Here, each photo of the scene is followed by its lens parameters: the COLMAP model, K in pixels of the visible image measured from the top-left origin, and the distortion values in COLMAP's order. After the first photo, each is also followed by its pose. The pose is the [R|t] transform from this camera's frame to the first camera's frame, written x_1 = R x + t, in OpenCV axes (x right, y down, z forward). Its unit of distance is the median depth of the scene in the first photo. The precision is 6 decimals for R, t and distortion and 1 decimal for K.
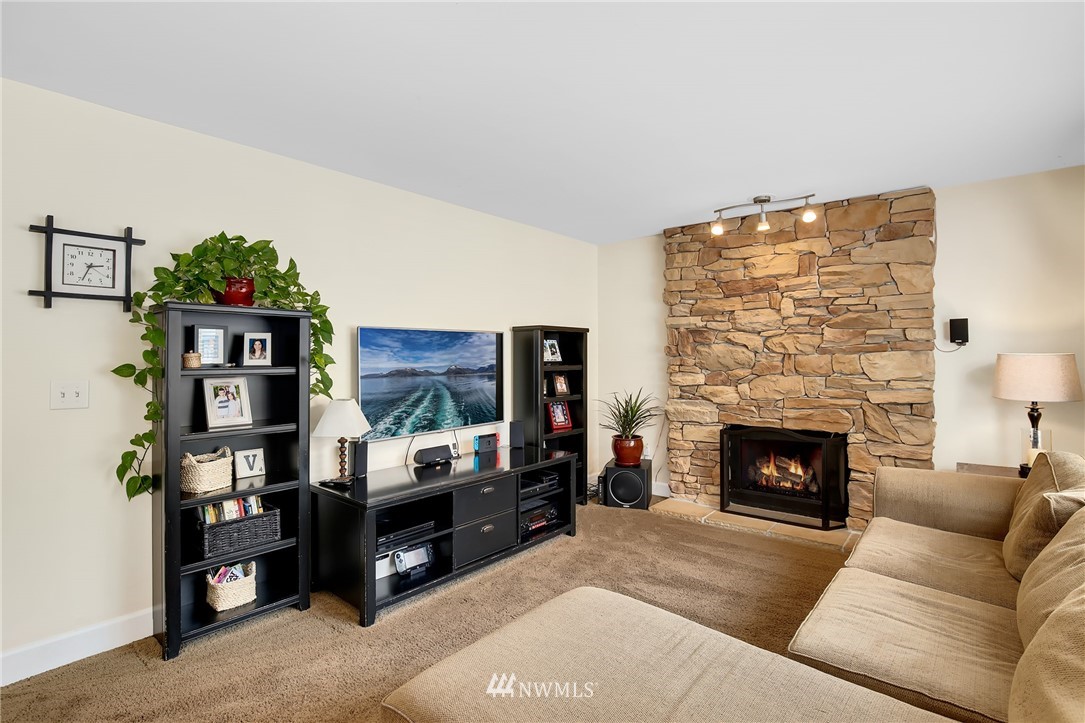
lens RADIAL K [[509.0, 0, 538.8], [0, 509.0, 352.7], [0, 0, 1]] dist [-0.027489, 0.000093]
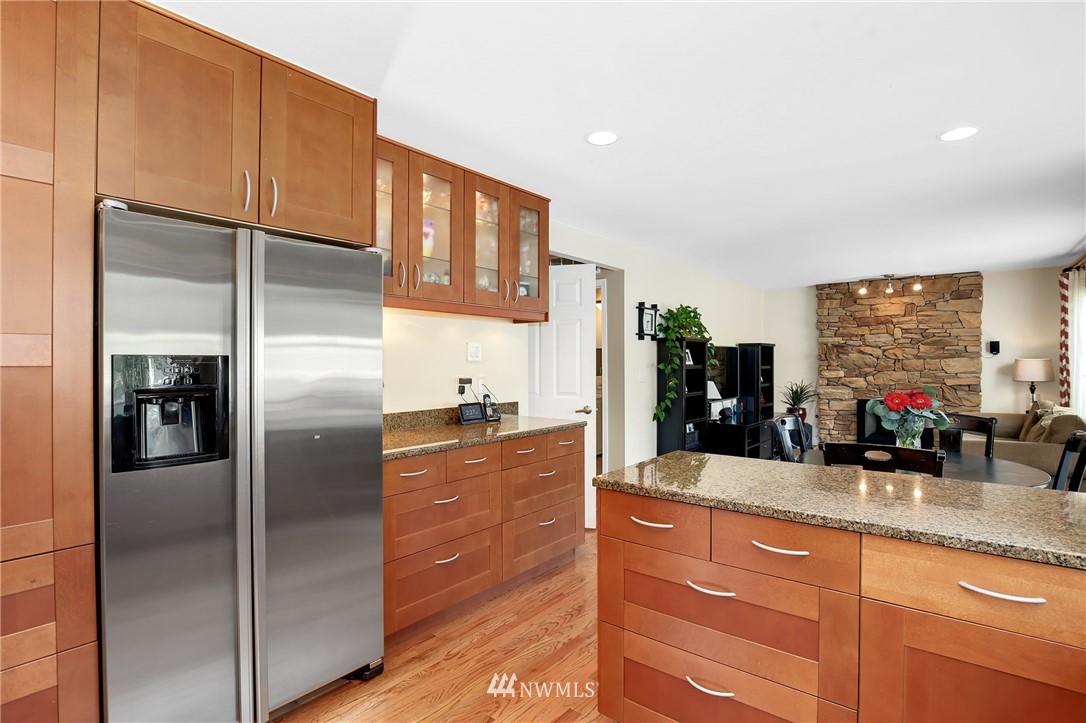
lens RADIAL K [[509.5, 0, 547.5], [0, 509.5, 363.1], [0, 0, 1]] dist [-0.027489, 0.000093]
pose [[0.999995, 0.000253, 0.003140, -0.753009], [-0.000283, 0.999956, 0.009426, -0.000113], [-0.003137, -0.009427, 0.999951, -0.778015]]
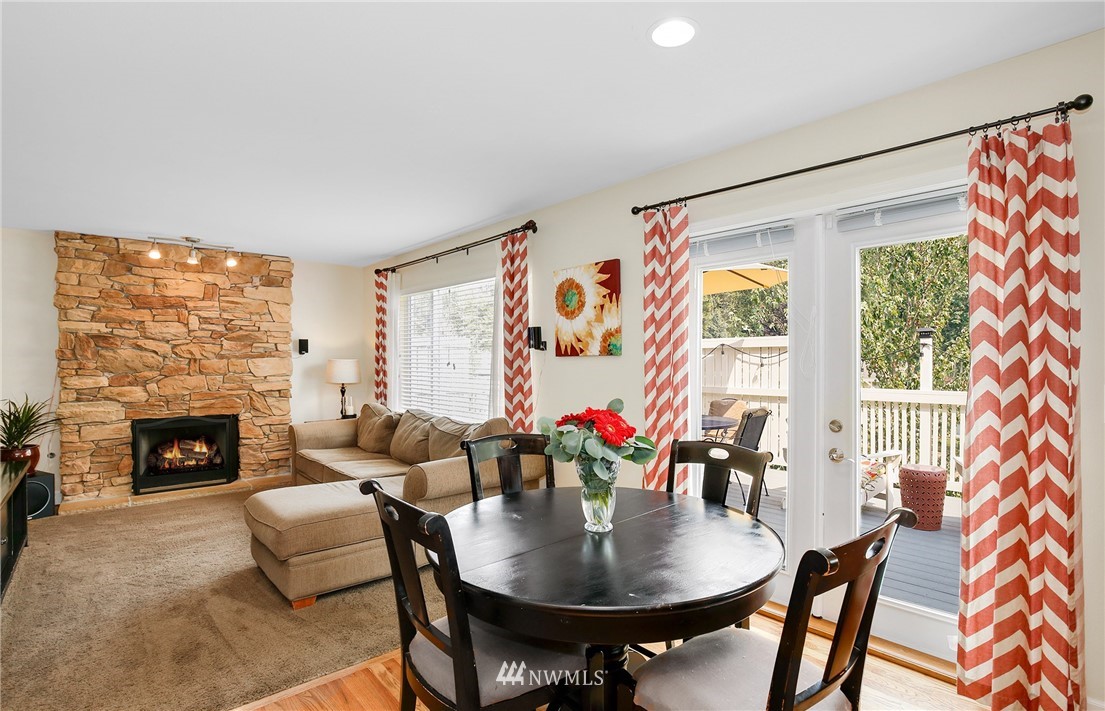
lens RADIAL K [[544.4, 0, 558.1], [0, 544.4, 361.3], [0, 0, 1]] dist [-0.015164, 0.000884]
pose [[0.163620, 0.000343, 0.986523, -0.716069], [-0.010077, 0.999948, 0.001324, -0.002100], [-0.986472, -0.010158, 0.163615, -0.147062]]
